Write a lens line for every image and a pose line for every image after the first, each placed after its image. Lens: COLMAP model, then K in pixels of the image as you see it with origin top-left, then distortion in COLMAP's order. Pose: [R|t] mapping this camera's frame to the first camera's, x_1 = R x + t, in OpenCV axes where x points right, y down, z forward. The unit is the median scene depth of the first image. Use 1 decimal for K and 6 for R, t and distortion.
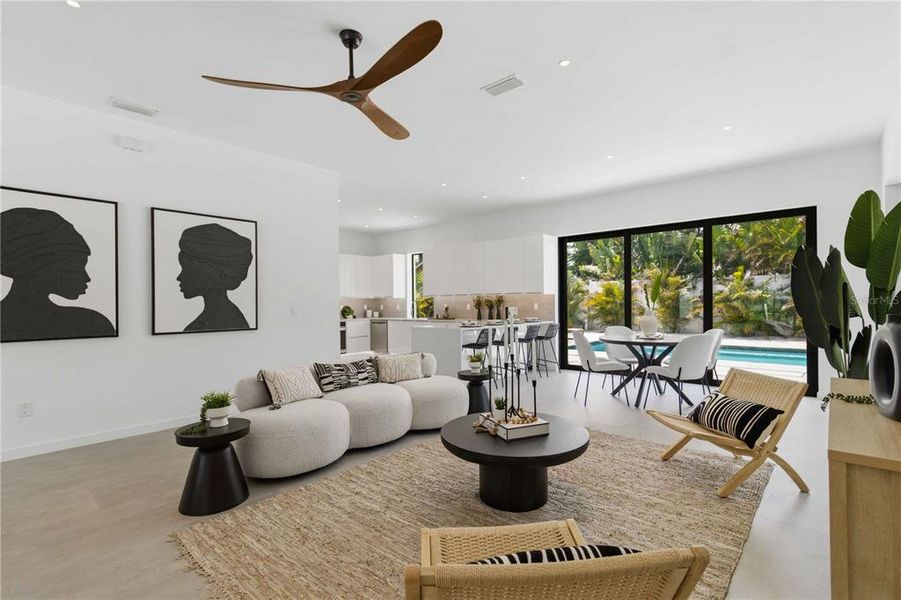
lens RADIAL K [[421.6, 0, 458.6], [0, 421.6, 300.3], [0, 0, 1]] dist [0.002595, 0.000532]
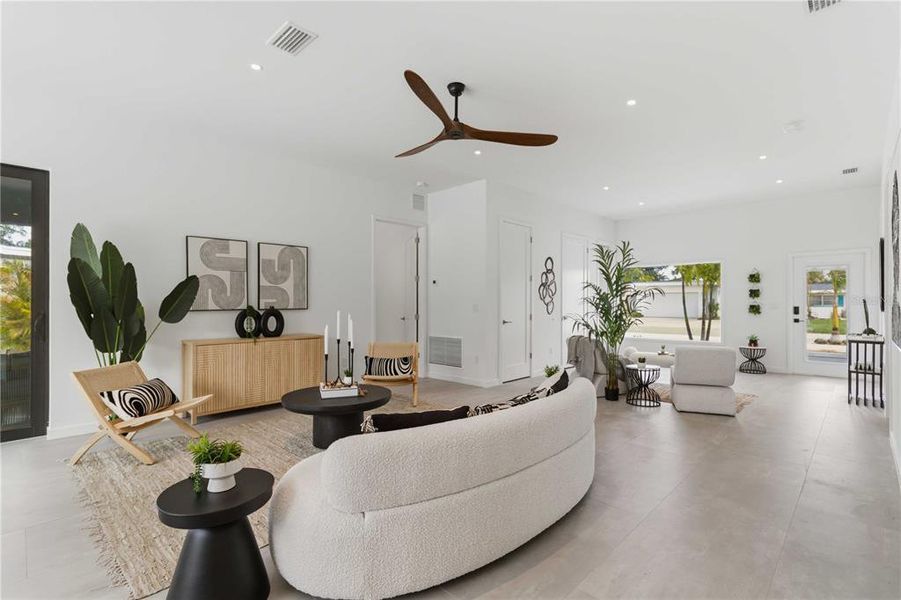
lens RADIAL K [[421.6, 0, 458.6], [0, 421.6, 300.3], [0, 0, 1]] dist [0.002595, 0.000532]
pose [[-0.999310, 0.009270, 0.035962, -0.154575], [0.008914, 0.999910, -0.010026, 0.009414], [-0.036051, -0.009699, -0.999303, 1.160717]]
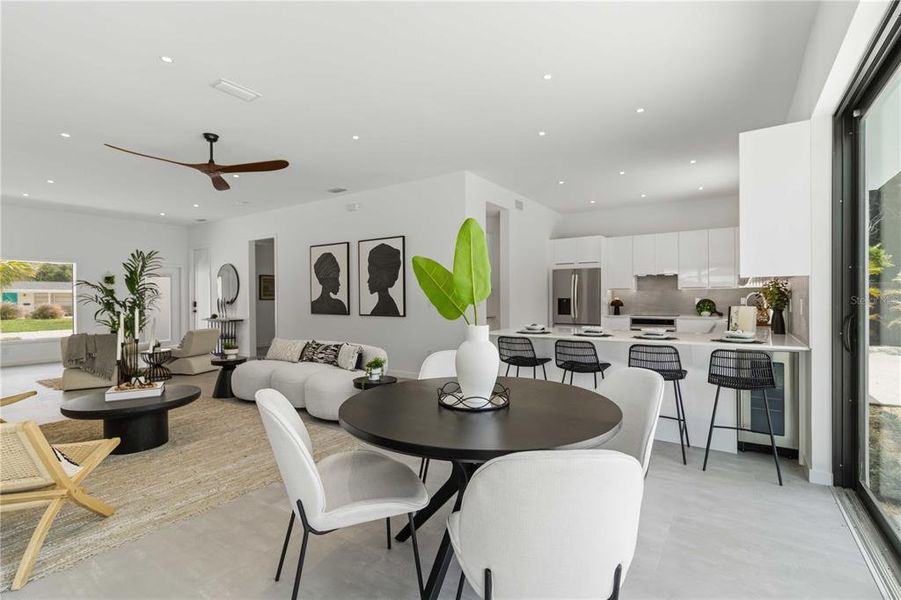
lens RADIAL K [[415.7, 0, 462.4], [0, 415.7, 299.2], [0, 0, 1]] dist [0.000350, 0.000555]
pose [[0.138209, 0.012694, -0.990322, 0.766643], [0.010162, 0.999847, 0.014234, -0.002875], [0.990351, -0.012031, 0.138059, 0.900762]]
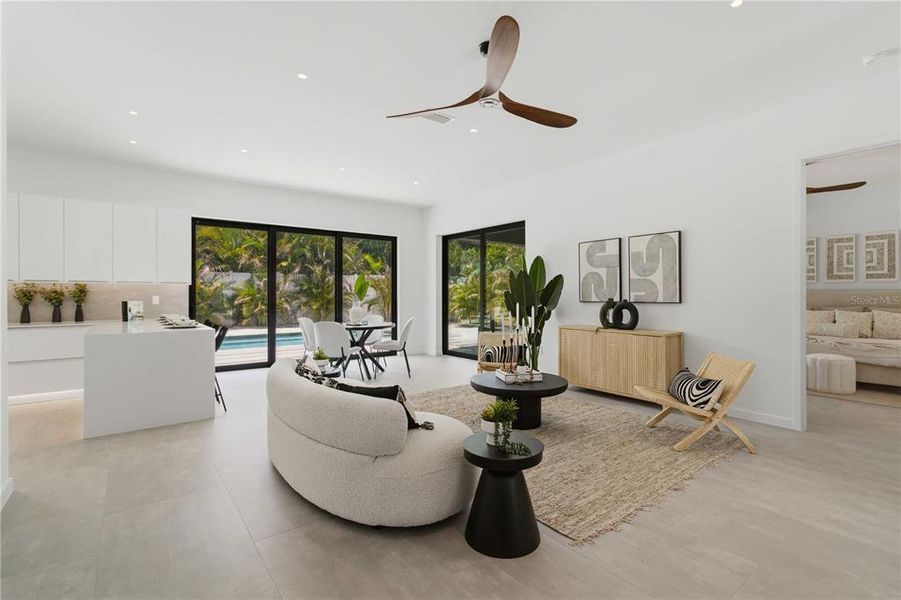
lens RADIAL K [[419.9, 0, 459.7], [0, 419.9, 291.1], [0, 0, 1]] dist [0.001048, 0.000347]
pose [[0.182320, 0.016264, 0.983105, -0.680830], [-0.007493, 0.999857, -0.015152, 0.008303], [-0.983211, -0.004604, 0.182416, 0.456423]]
